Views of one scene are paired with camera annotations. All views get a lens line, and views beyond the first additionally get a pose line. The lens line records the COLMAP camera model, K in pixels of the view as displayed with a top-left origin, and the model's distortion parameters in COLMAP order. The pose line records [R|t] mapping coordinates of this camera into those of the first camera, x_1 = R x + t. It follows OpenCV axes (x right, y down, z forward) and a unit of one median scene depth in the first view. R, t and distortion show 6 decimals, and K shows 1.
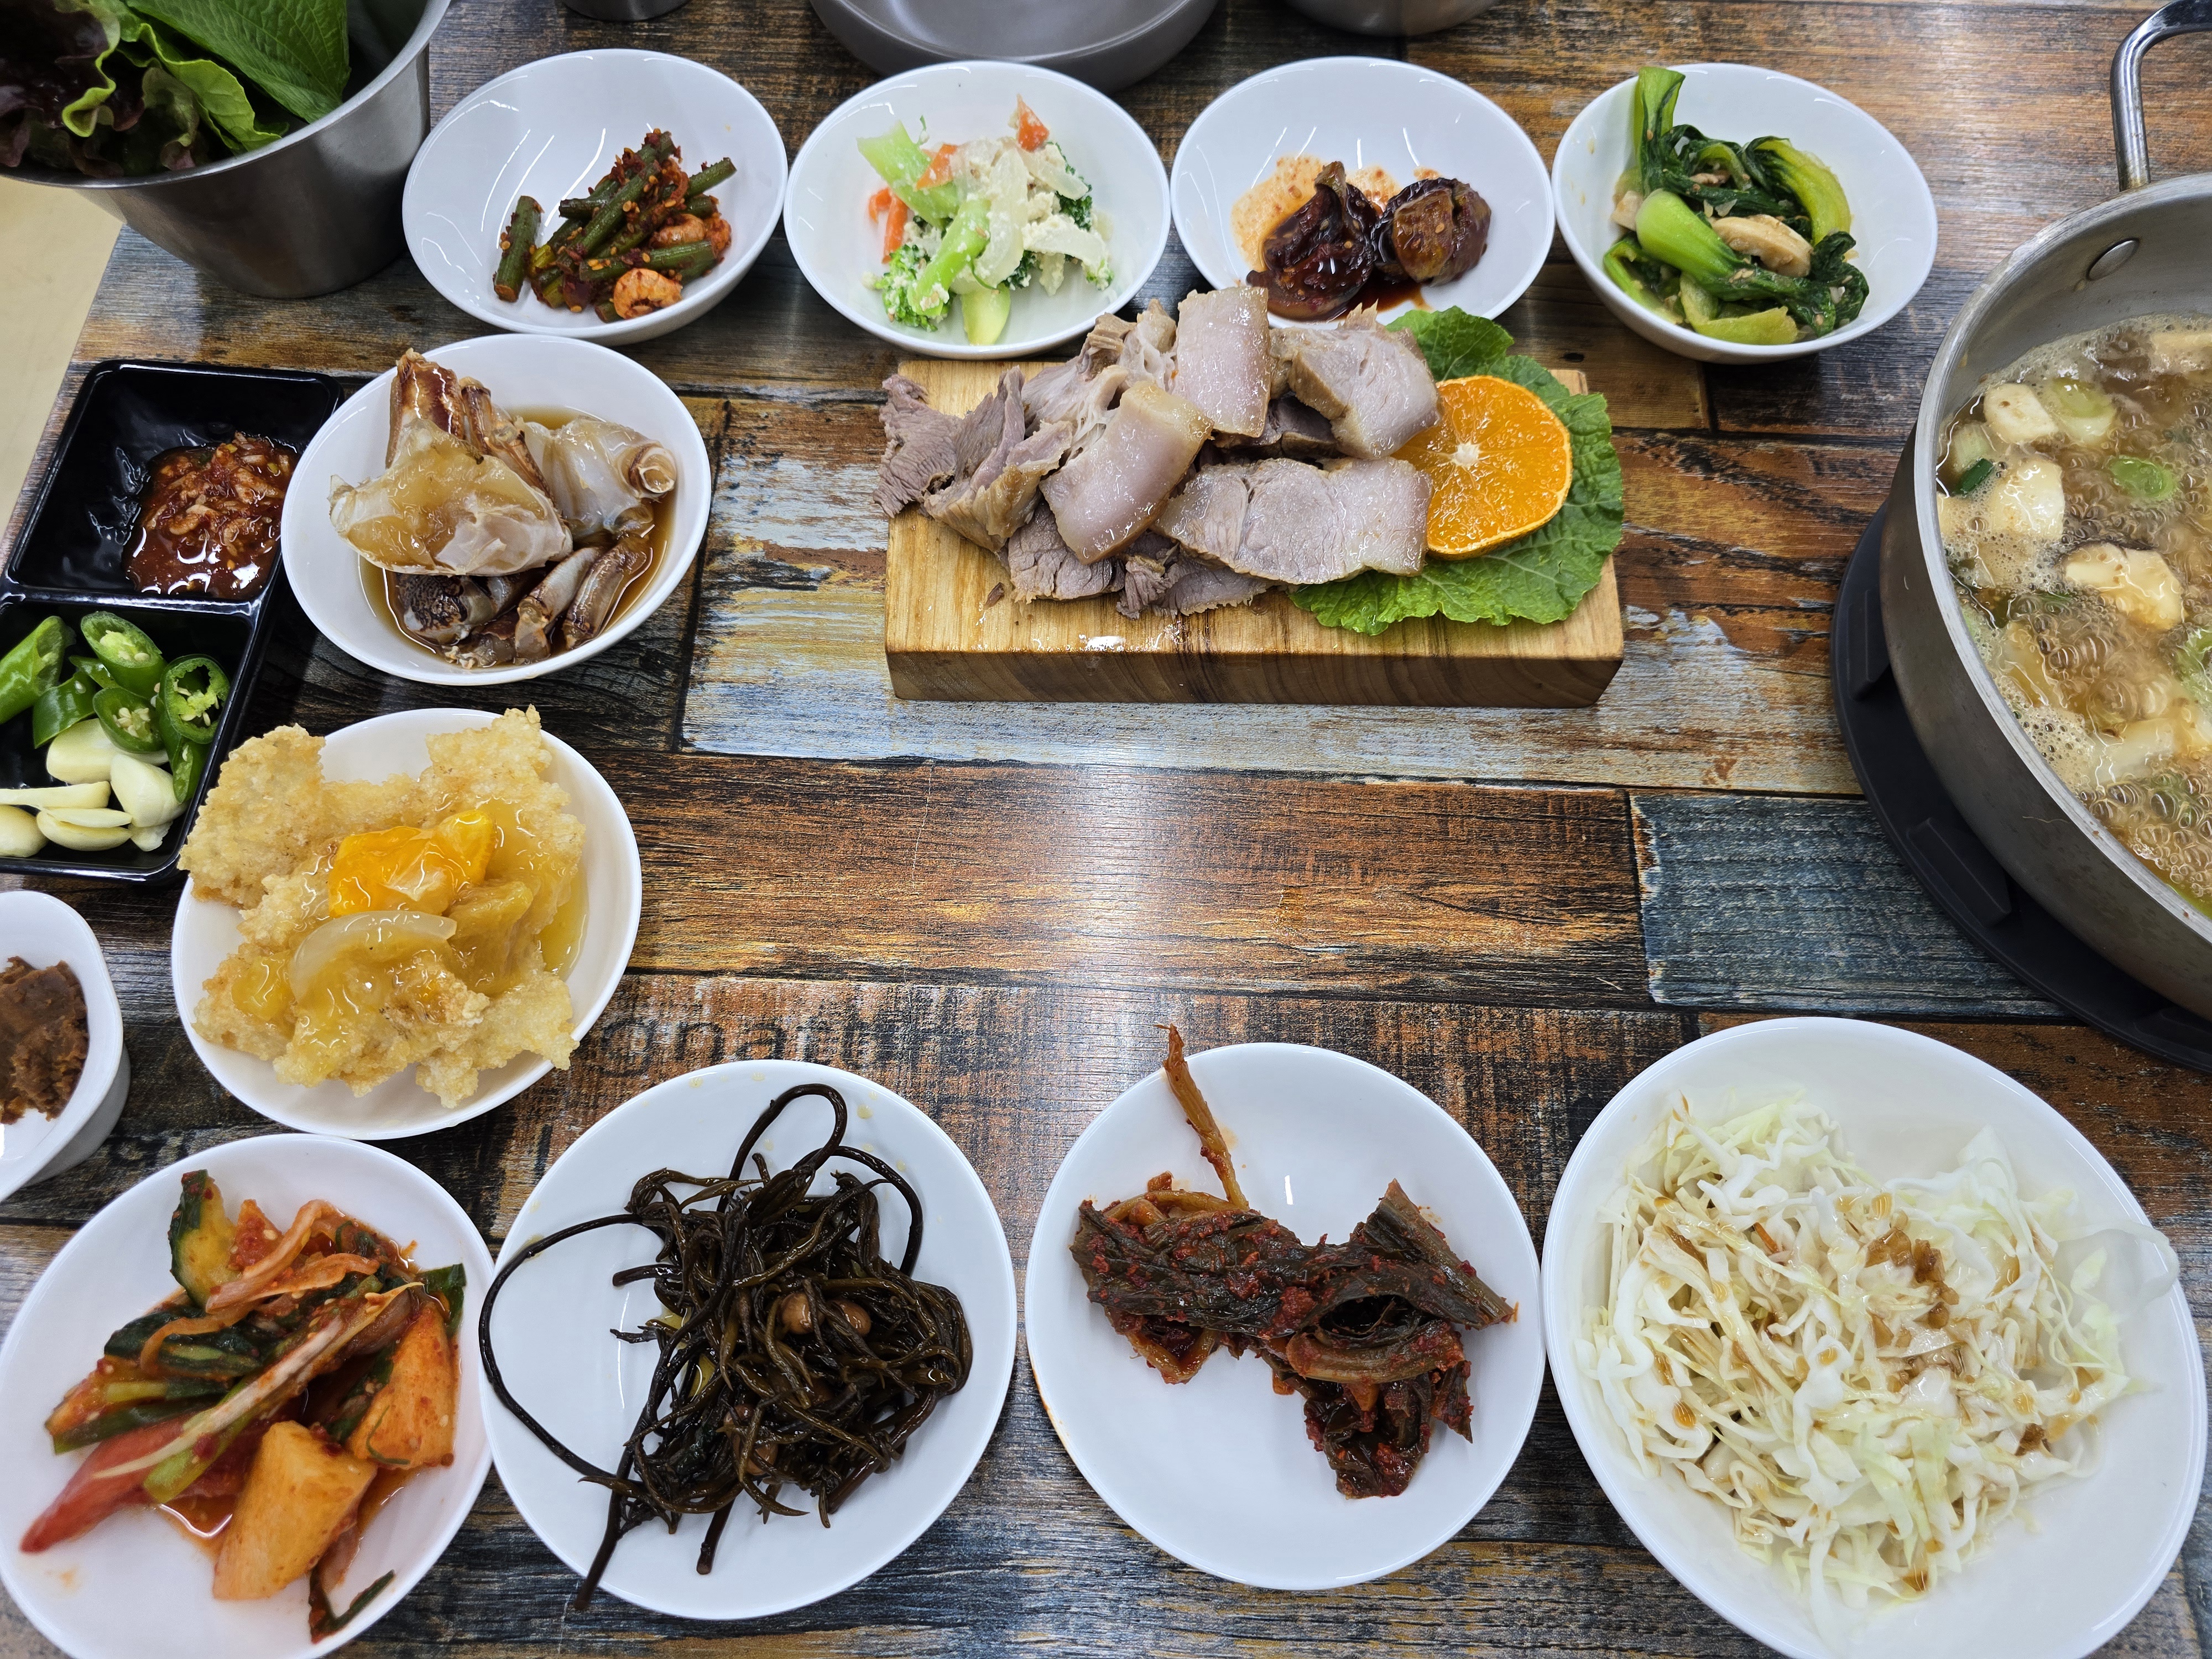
lens RADIAL K [[1508.9, 0, 1082.1], [0, 1508.9, 863.8], [0, 0, 1]] dist [0.007116, -0.034557]
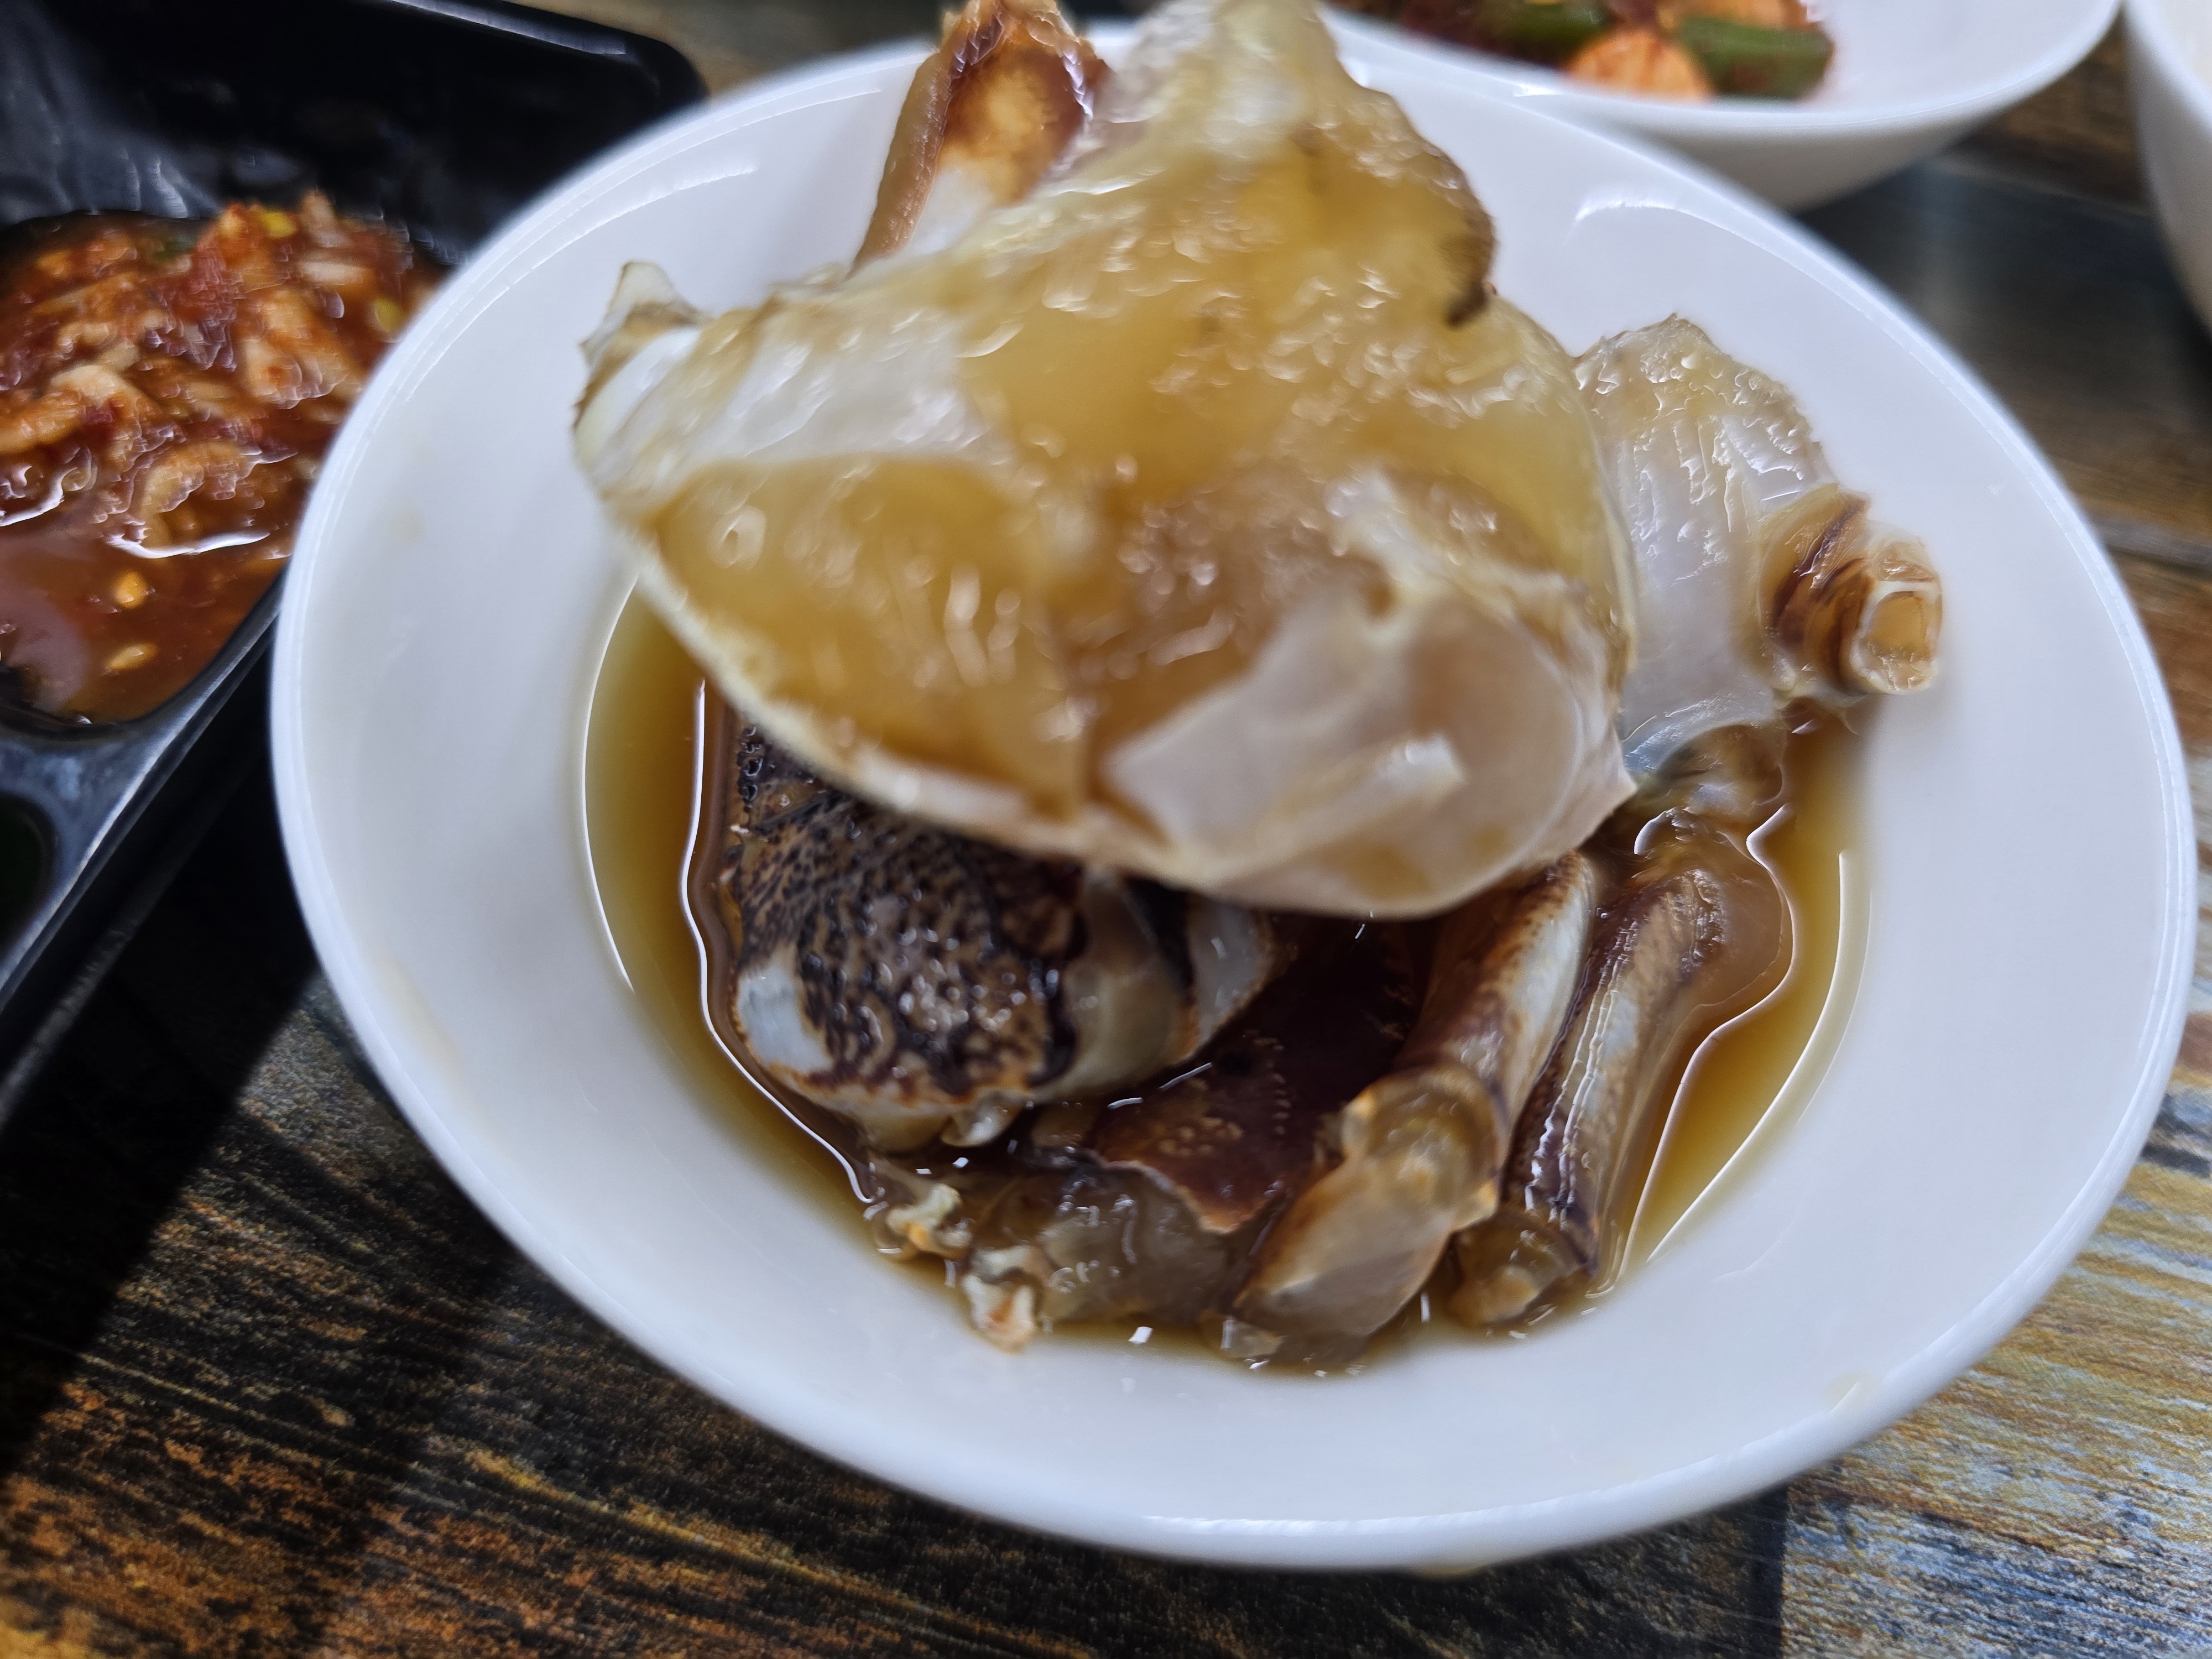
lens RADIAL K [[1508.9, 0, 1085.6], [0, 1508.9, 824.7], [0, 0, 1]] dist [0.007116, -0.034557]
pose [[0.972415, 0.228094, -0.048806, -0.377011], [-0.233250, 0.952507, -0.195765, -0.146298], [0.001835, 0.201749, 0.979436, 0.750135]]
